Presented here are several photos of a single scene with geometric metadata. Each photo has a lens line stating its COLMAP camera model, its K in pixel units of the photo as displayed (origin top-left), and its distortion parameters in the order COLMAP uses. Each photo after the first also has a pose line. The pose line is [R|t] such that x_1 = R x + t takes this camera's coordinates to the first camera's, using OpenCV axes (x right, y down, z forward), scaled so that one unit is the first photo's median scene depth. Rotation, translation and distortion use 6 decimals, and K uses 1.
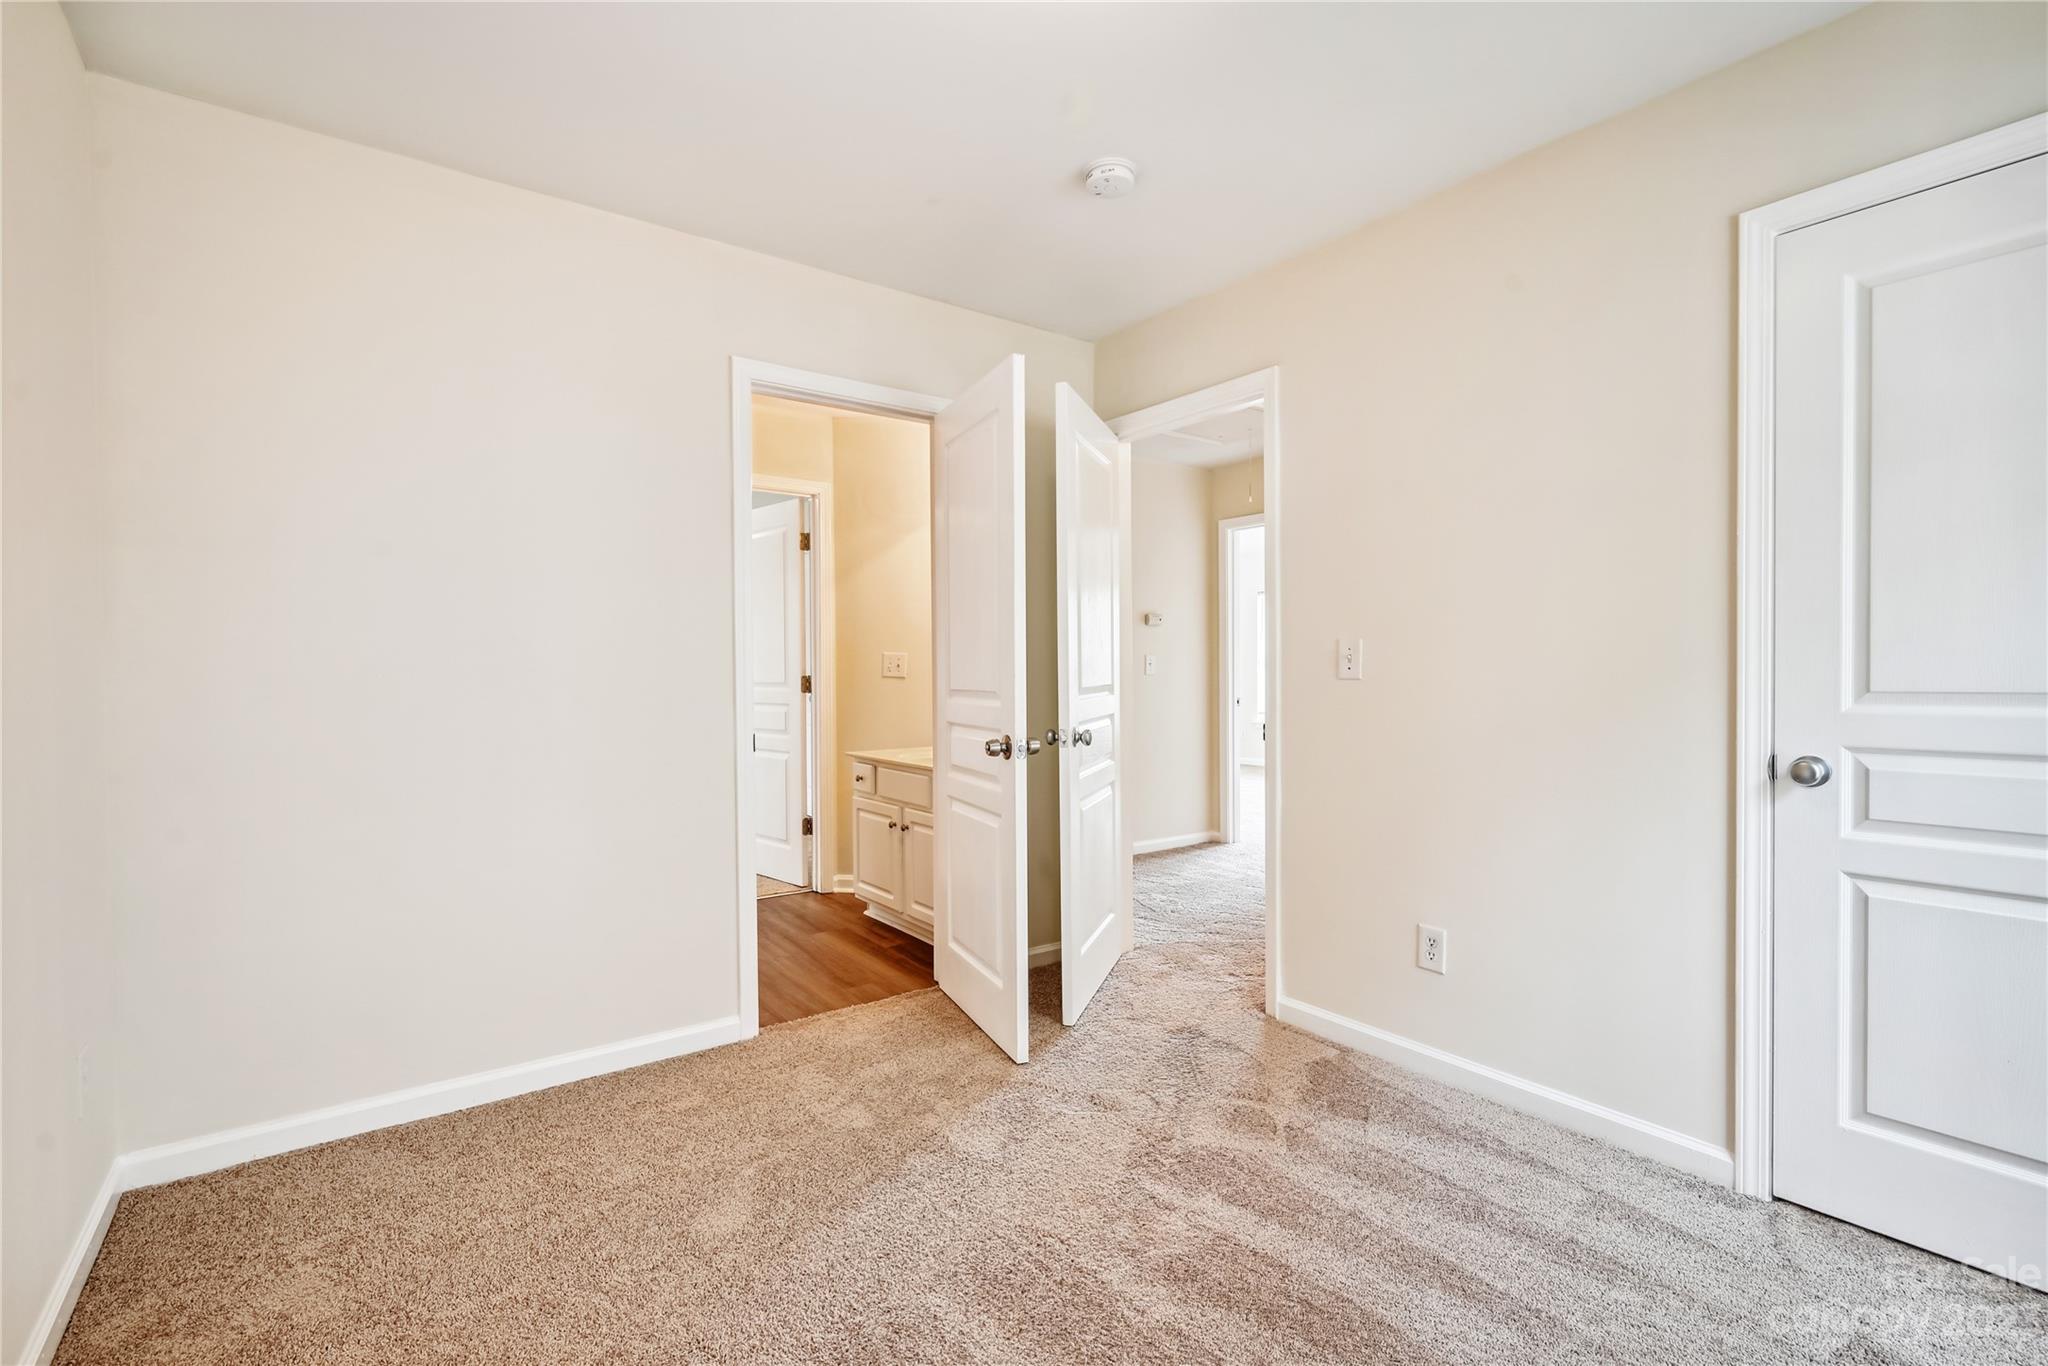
lens RADIAL K [[892.7, 0, 1024.0], [0, 892.7, 683.0], [0, 0, 1]] dist [-0.018254, 0.000100]
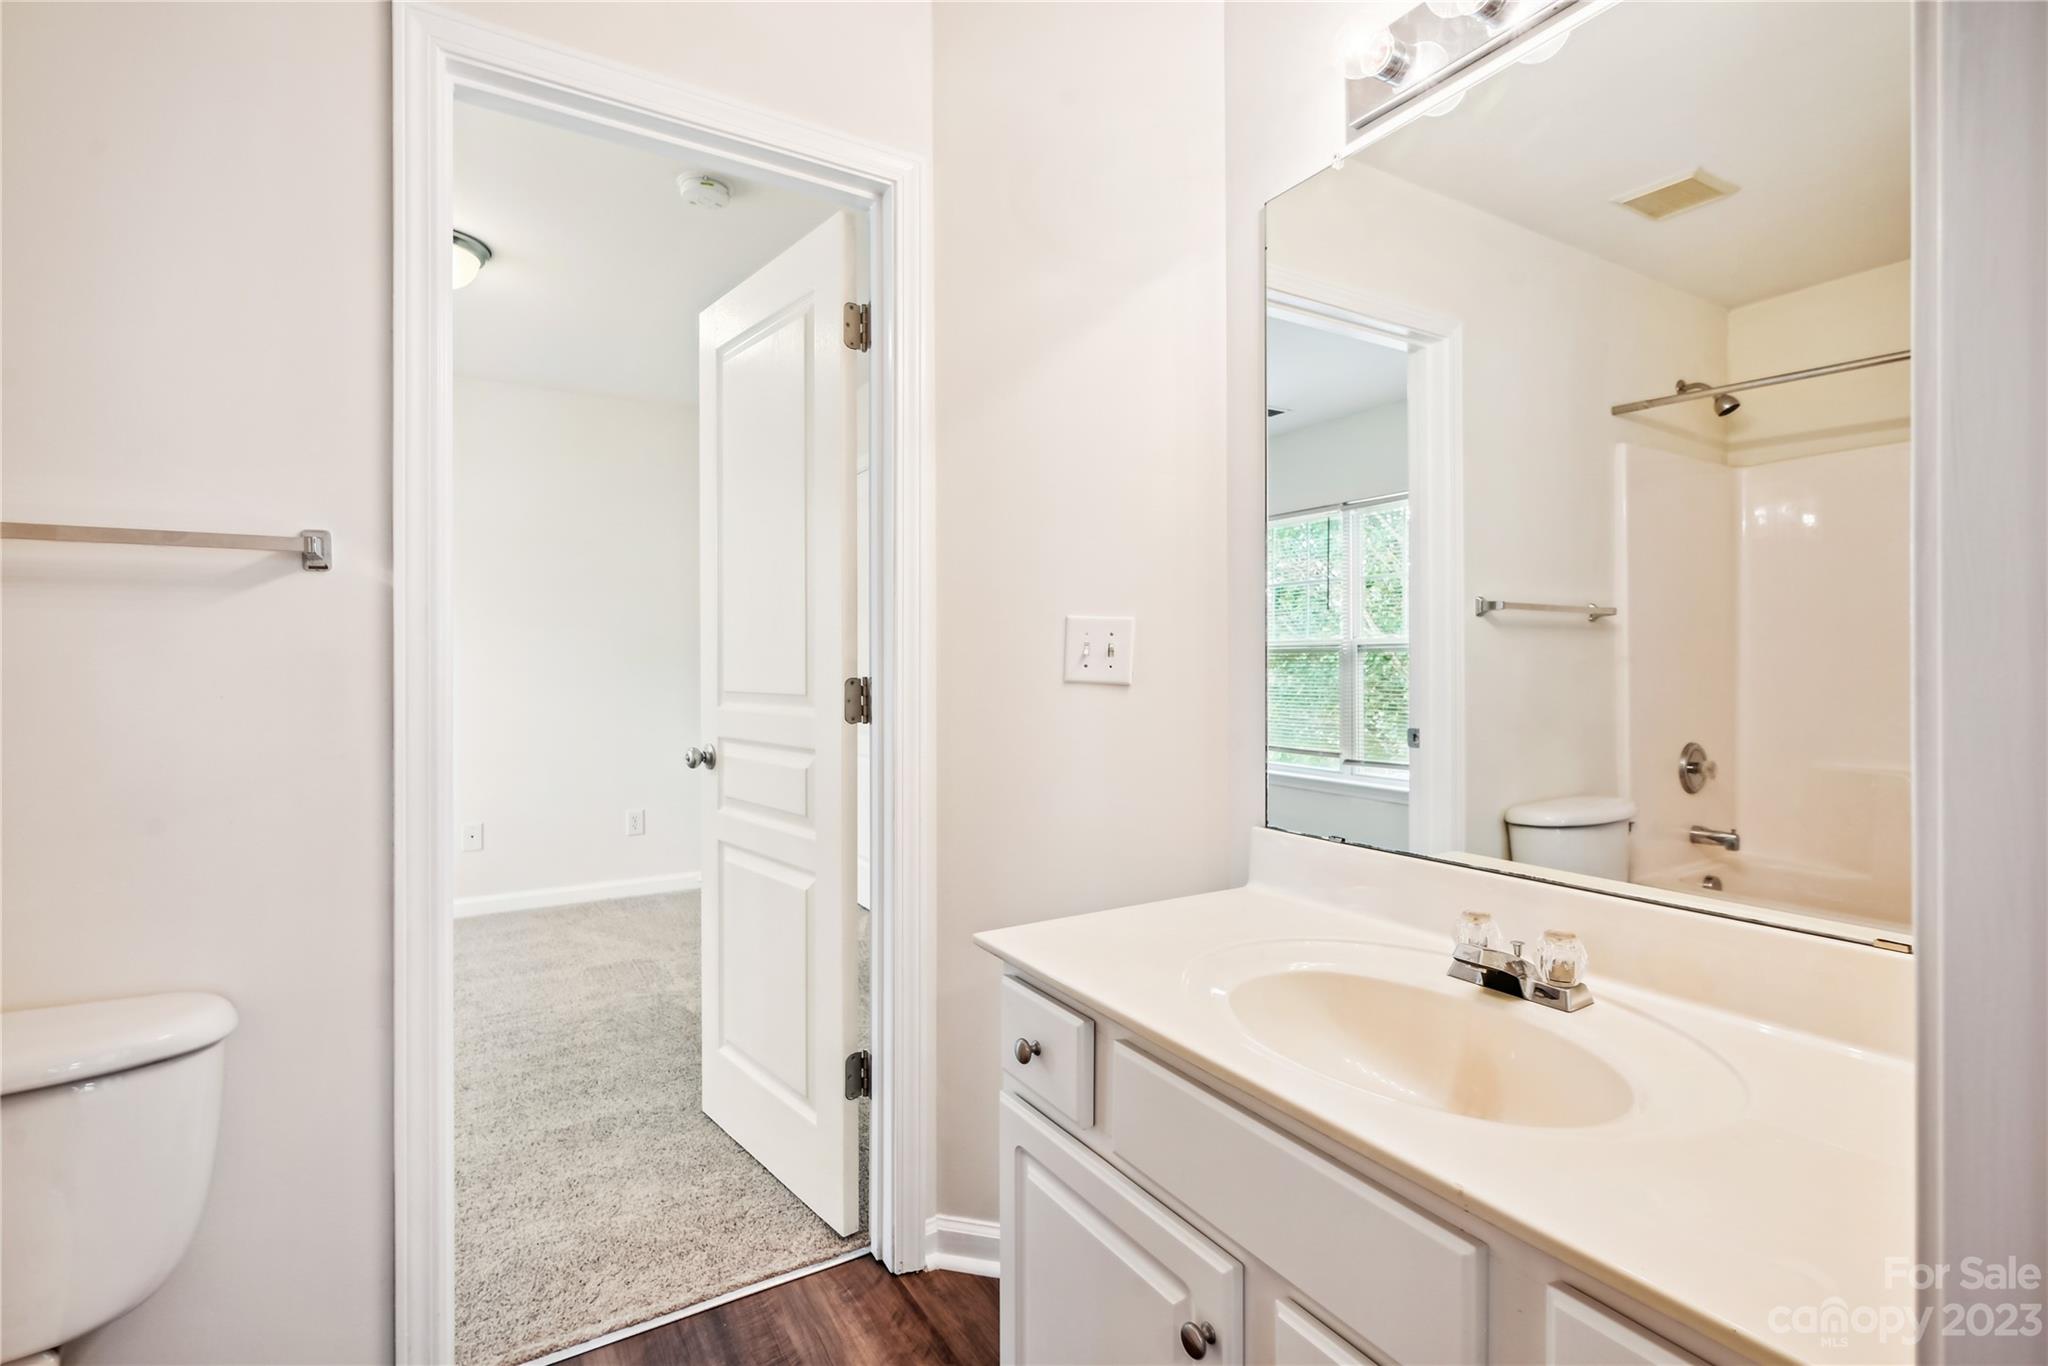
lens RADIAL K [[937.8, 0, 1027.0], [0, 937.8, 666.2], [0, 0, 1]] dist [0.000610, 0.000209]
pose [[0.995872, 0.003583, -0.090693, -0.137950], [-0.005070, 0.999857, -0.016163, -0.006799], [0.090622, 0.016556, 0.995748, 0.613725]]
